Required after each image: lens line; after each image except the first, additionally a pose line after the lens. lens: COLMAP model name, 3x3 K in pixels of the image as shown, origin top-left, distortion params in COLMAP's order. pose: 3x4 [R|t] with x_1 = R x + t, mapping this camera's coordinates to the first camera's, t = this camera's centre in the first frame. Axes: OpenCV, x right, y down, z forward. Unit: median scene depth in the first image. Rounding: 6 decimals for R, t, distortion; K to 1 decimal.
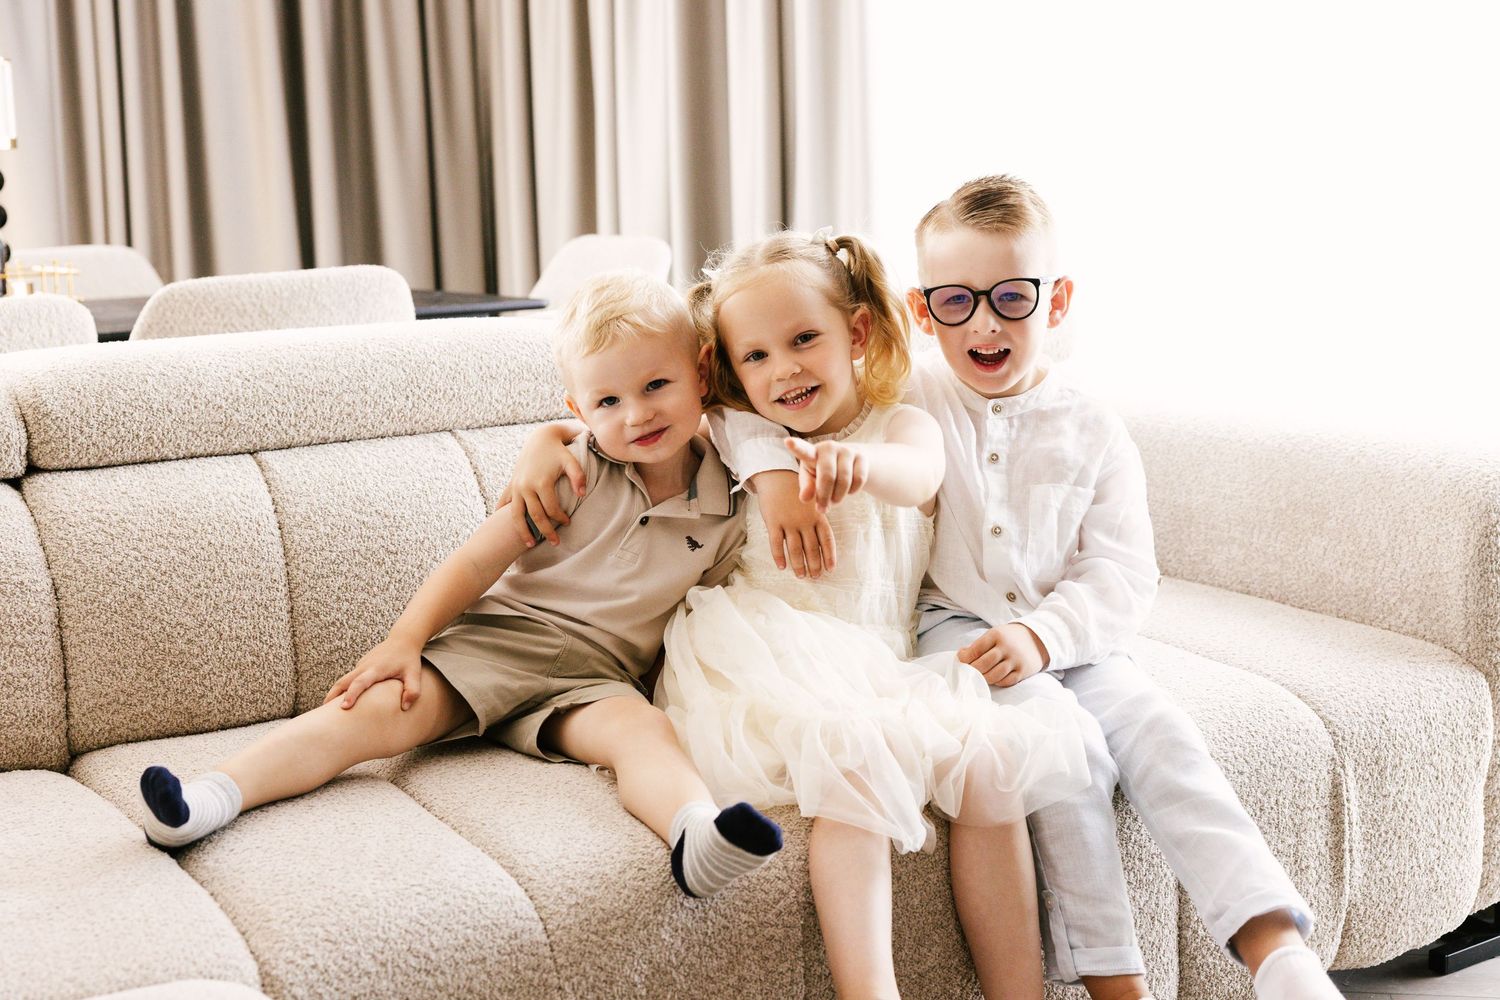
lens RADIAL K [[1982.5, 0, 742.0], [0, 1982.5, 479.5], [0, 0, 1]] dist [0.014458, 0.000000]
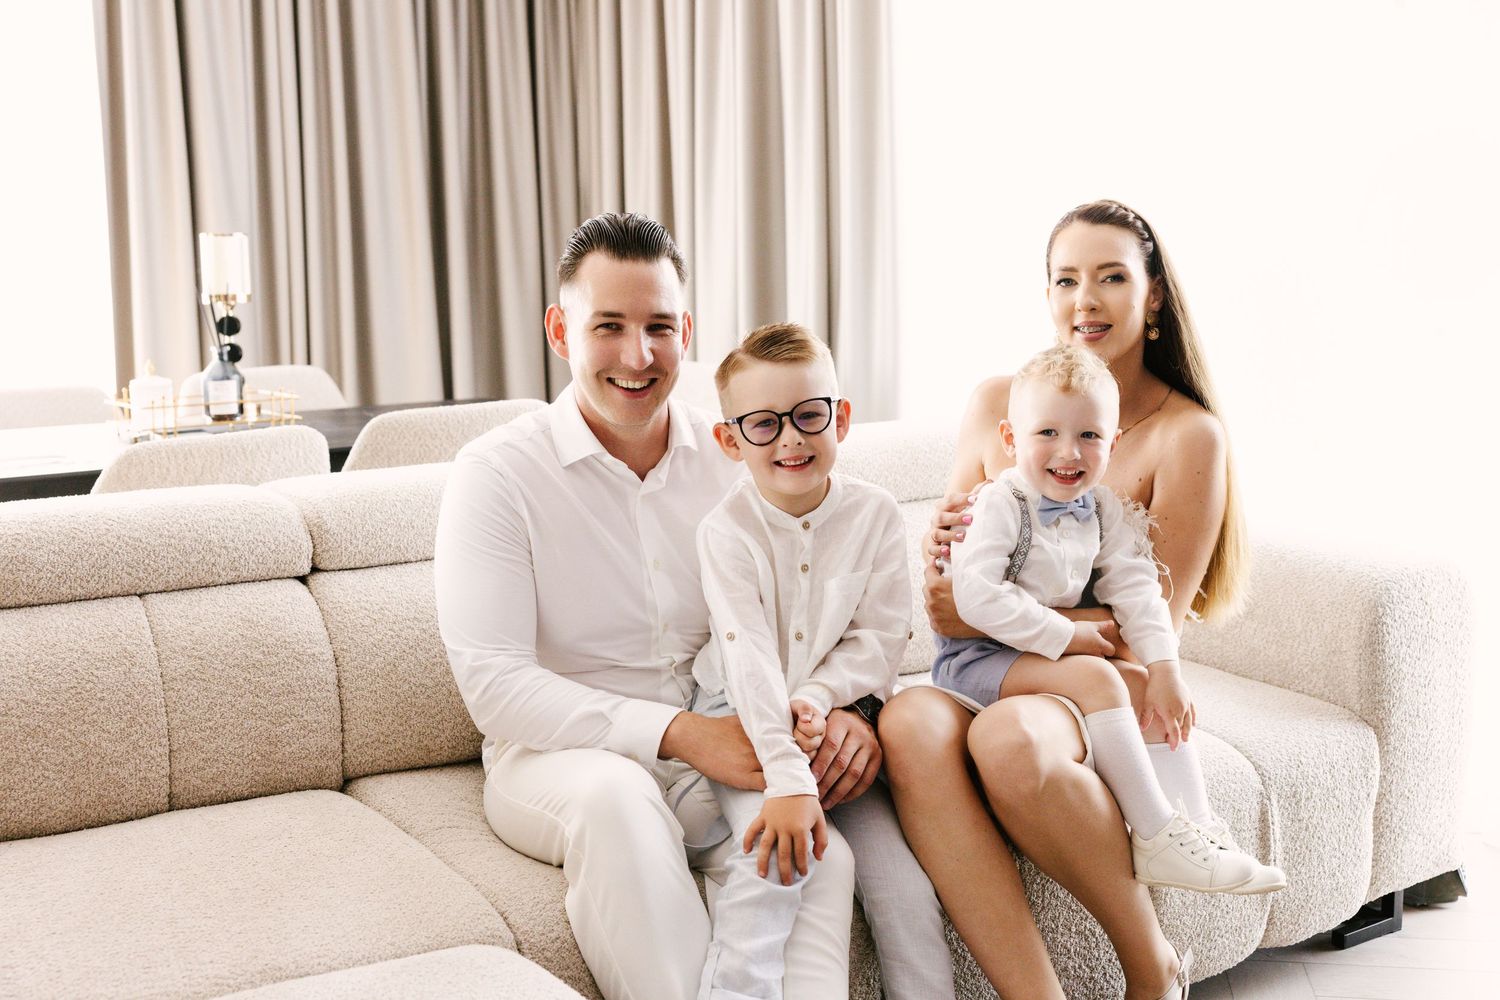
lens RADIAL K [[1675.7, 0, 731.9], [0, 1675.7, 479.2], [0, 0, 1]] dist [-0.011805, 0.000000]
pose [[0.999875, 0.011081, -0.011291, -0.055019], [-0.011360, 0.999623, -0.025002, -0.041277], [0.011010, 0.025127, 0.999624, -0.156047]]
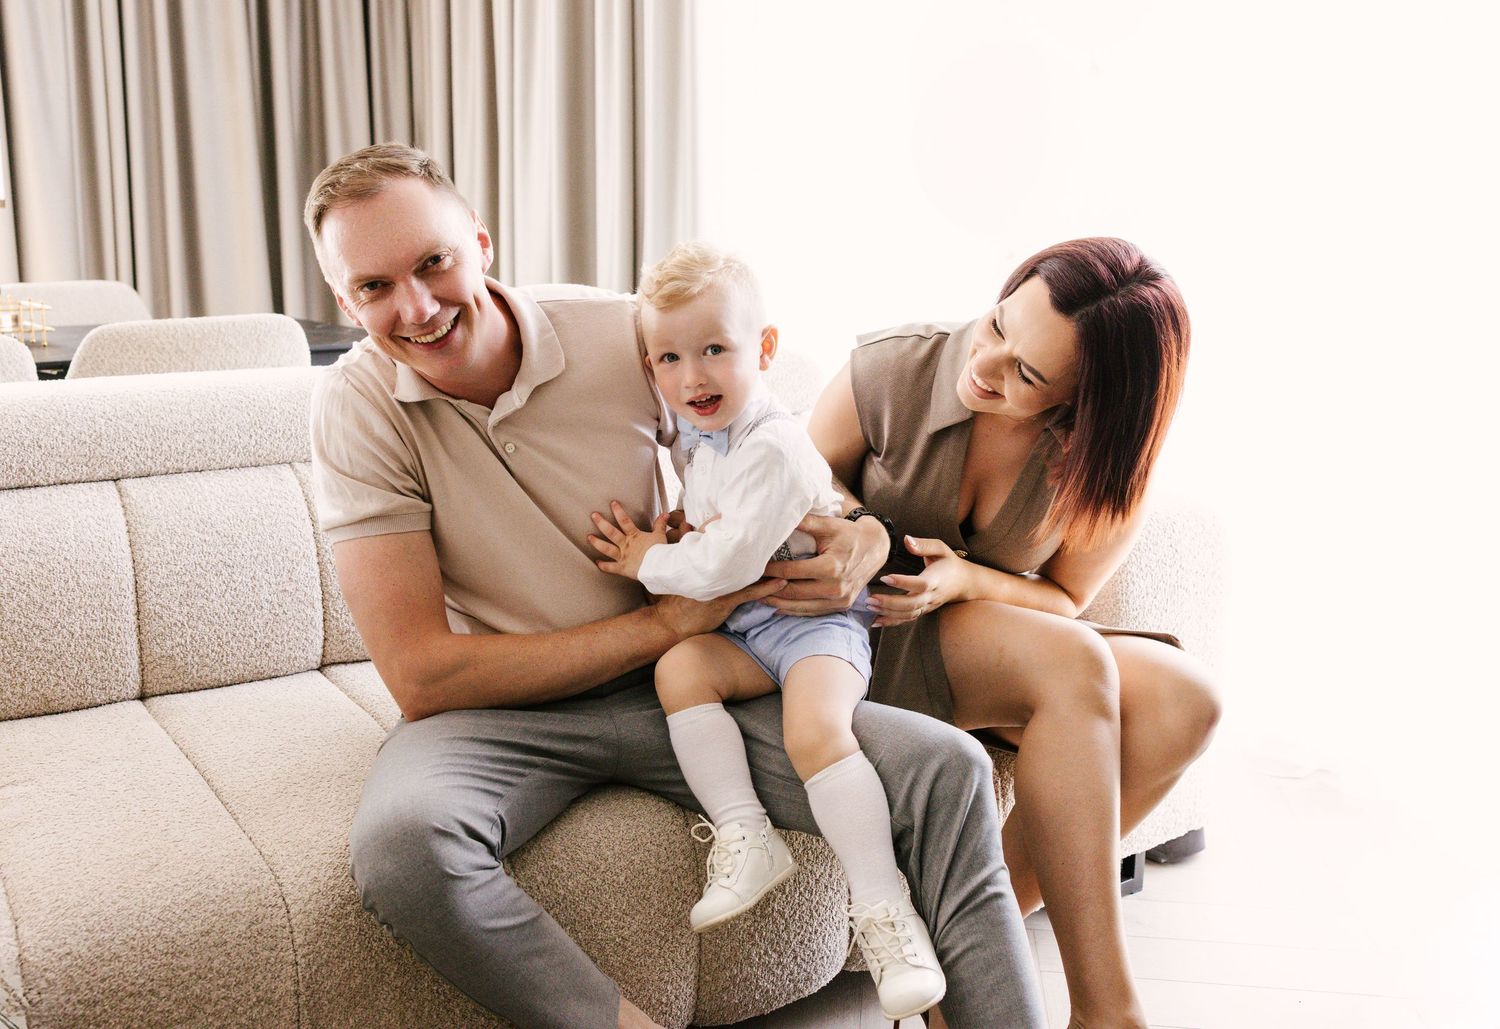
lens RADIAL K [[1429.7, 0, 697.0], [0, 1429.7, 505.4], [0, 0, 1]] dist [0.006802, 0.000000]
pose [[0.999259, 0.030884, 0.022979, 0.093980], [-0.031861, 0.998547, 0.043467, -0.049575], [-0.021603, -0.044167, 0.998791, 0.117743]]
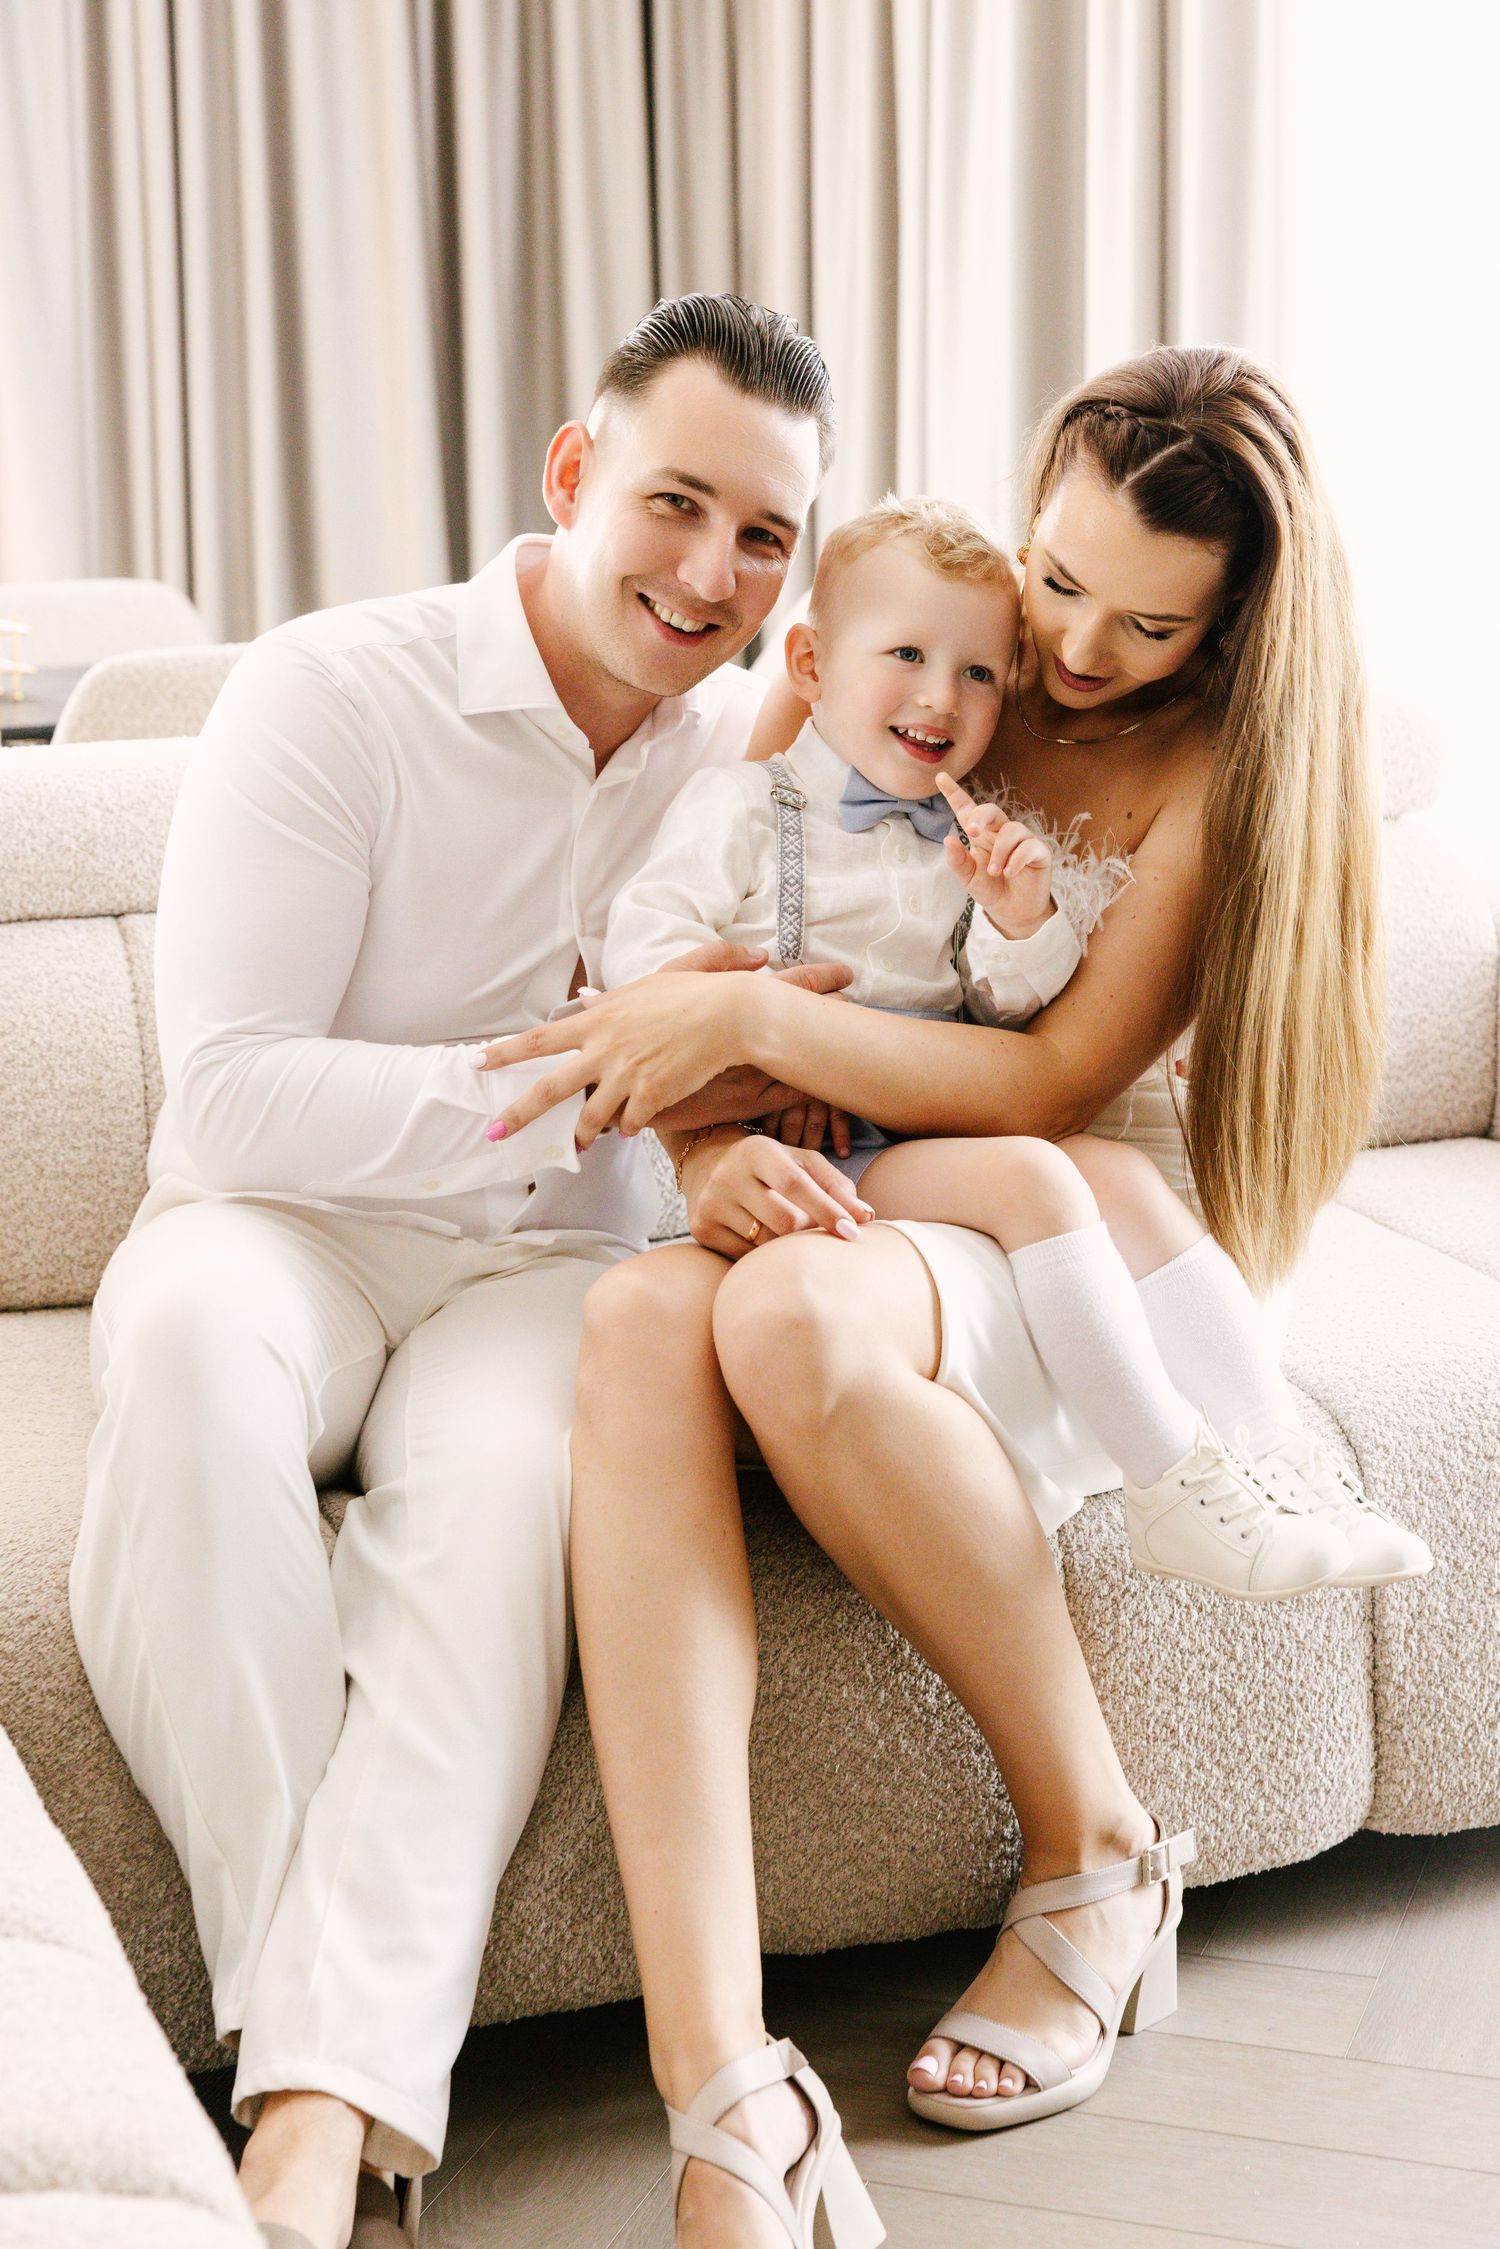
lens RADIAL K [[3392.6, 0, 774.0], [0, 3392.6, 1029.2], [0, 0, 1]] dist [-0.006479, 0.000000]
pose [[0.981263, 0.042332, -0.187965, 0.220022], [-0.037516, 0.998872, 0.029107, -0.017848], [0.188985, -0.021510, 0.981744, -0.148882]]
